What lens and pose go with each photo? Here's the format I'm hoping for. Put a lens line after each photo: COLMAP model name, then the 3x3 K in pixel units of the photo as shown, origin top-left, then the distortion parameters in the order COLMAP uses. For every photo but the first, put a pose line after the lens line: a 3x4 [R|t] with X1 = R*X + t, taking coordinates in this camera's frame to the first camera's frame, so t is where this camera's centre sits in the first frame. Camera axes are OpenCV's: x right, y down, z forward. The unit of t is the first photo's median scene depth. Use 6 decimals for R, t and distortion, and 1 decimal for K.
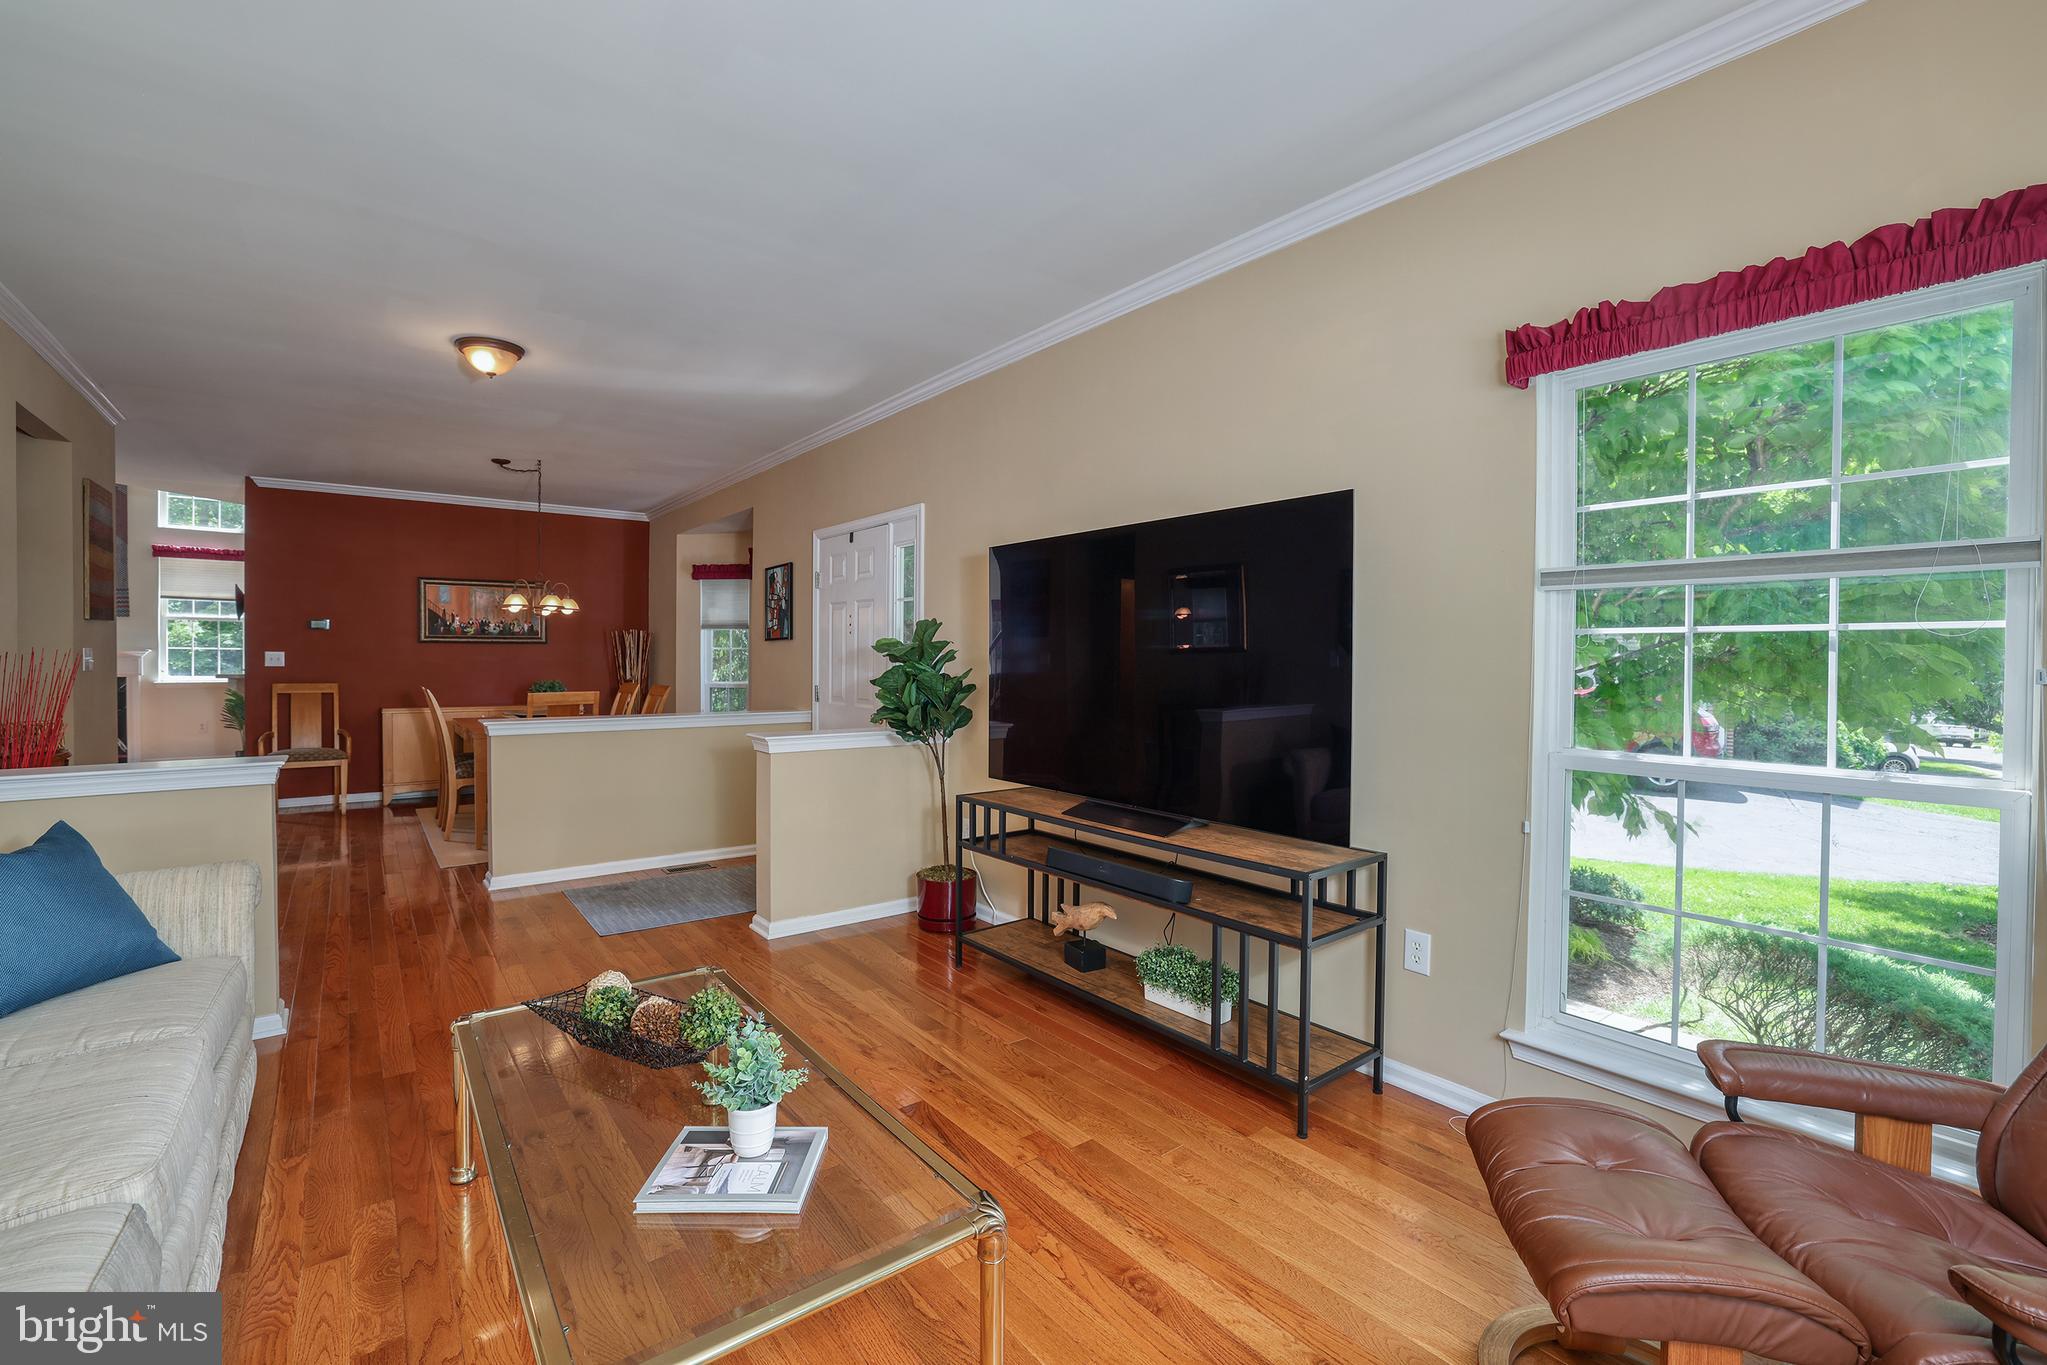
lens RADIAL K [[875.6, 0, 1042.0], [0, 875.6, 671.3], [0, 0, 1]] dist [-0.036281, 0.007680]
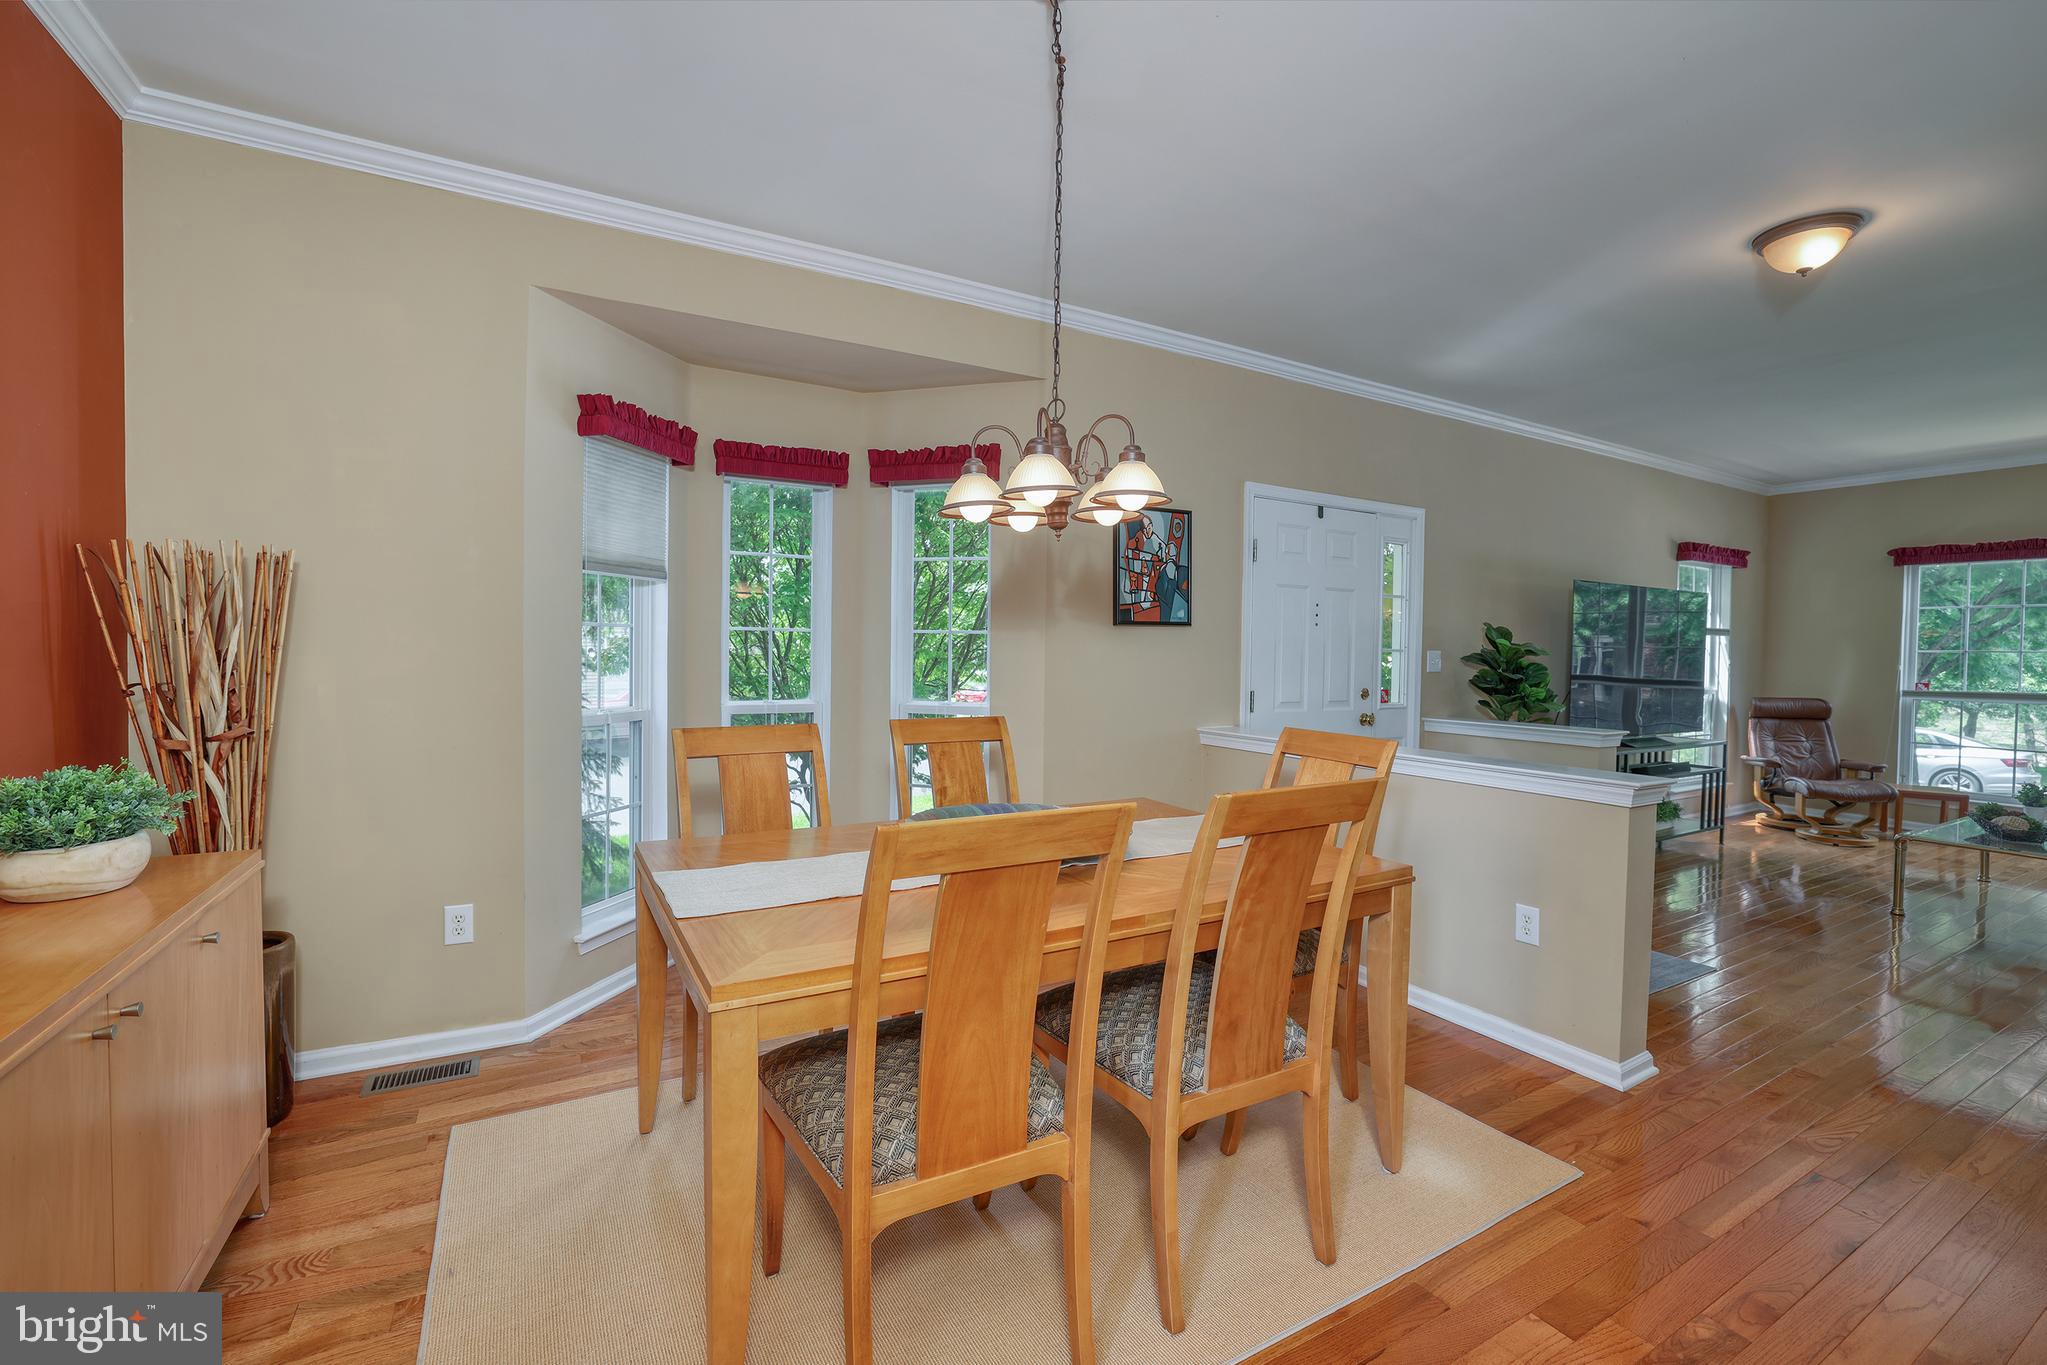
lens RADIAL K [[875.6, 0, 1015.5], [0, 875.6, 671.3], [0, 0, 1]] dist [-0.036281, 0.007680]
pose [[0.153237, -0.029687, 0.987743, -0.836503], [0.001704, 0.999555, 0.029777, -0.018906], [-0.988188, -0.002880, 0.153219, 0.885691]]
